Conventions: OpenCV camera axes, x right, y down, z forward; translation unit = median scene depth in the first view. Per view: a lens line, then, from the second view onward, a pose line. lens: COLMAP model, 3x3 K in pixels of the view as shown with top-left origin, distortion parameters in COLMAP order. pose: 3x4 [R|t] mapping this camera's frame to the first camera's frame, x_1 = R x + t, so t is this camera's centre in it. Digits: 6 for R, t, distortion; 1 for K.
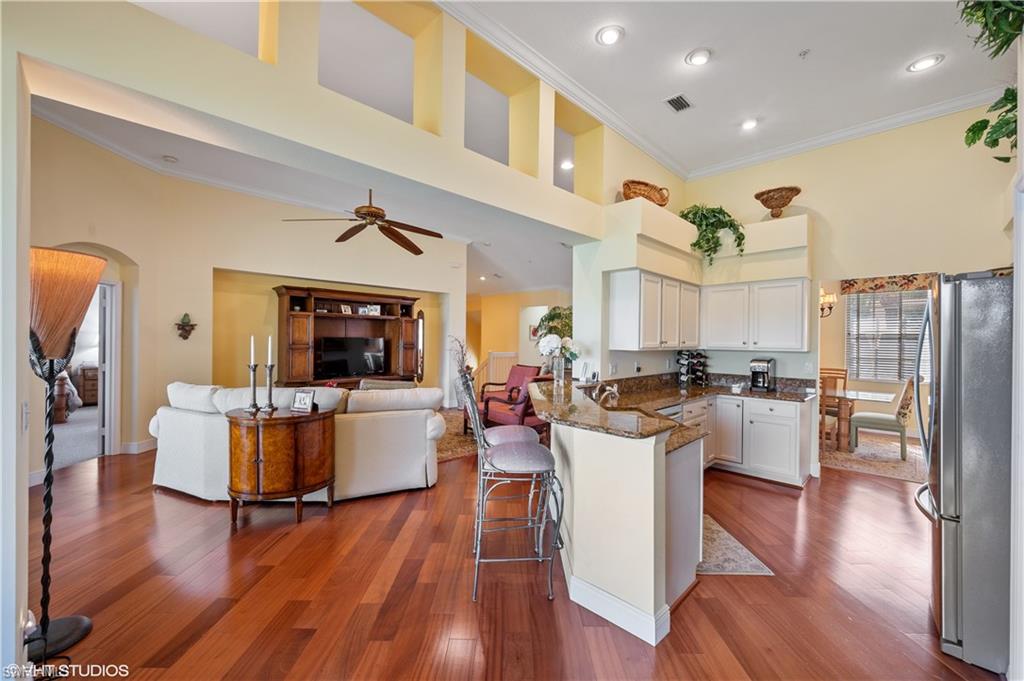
lens RADIAL K [[406.5, 0, 516.6], [0, 406.5, 341.6], [0, 0, 1]] dist [0.000645, 0.000181]
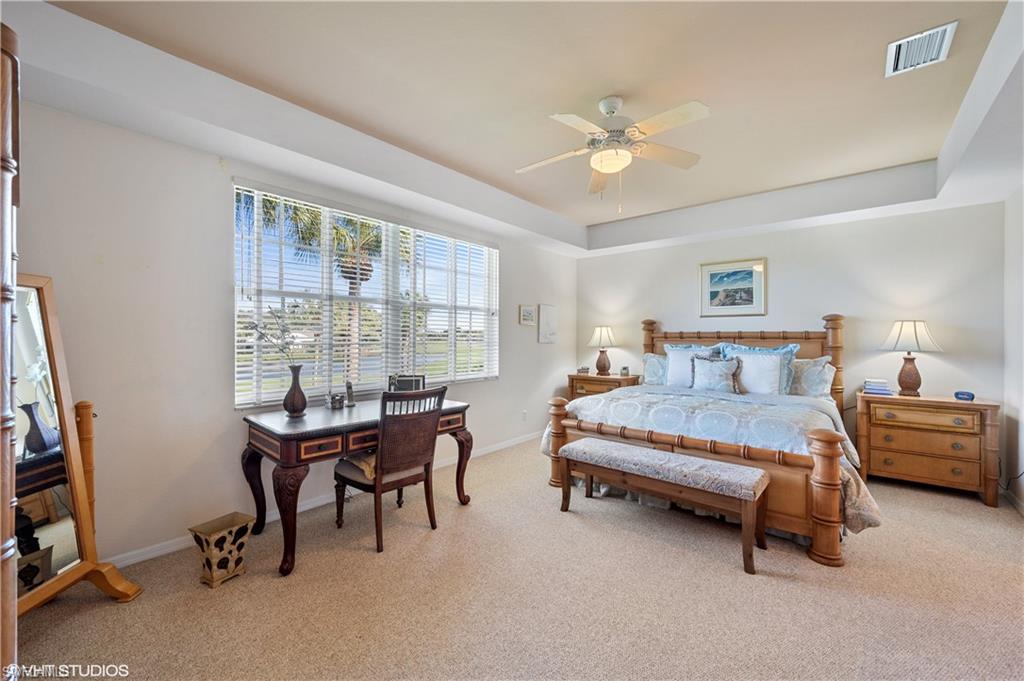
lens RADIAL K [[406.5, 0, 511.1], [0, 406.5, 339.0], [0, 0, 1]] dist [0.000645, 0.000181]
pose [[0.076775, -0.003563, -0.997042, -0.692133], [-0.001372, 0.999992, -0.003679, 0.000143], [0.997047, 0.001650, 0.076770, 0.611572]]
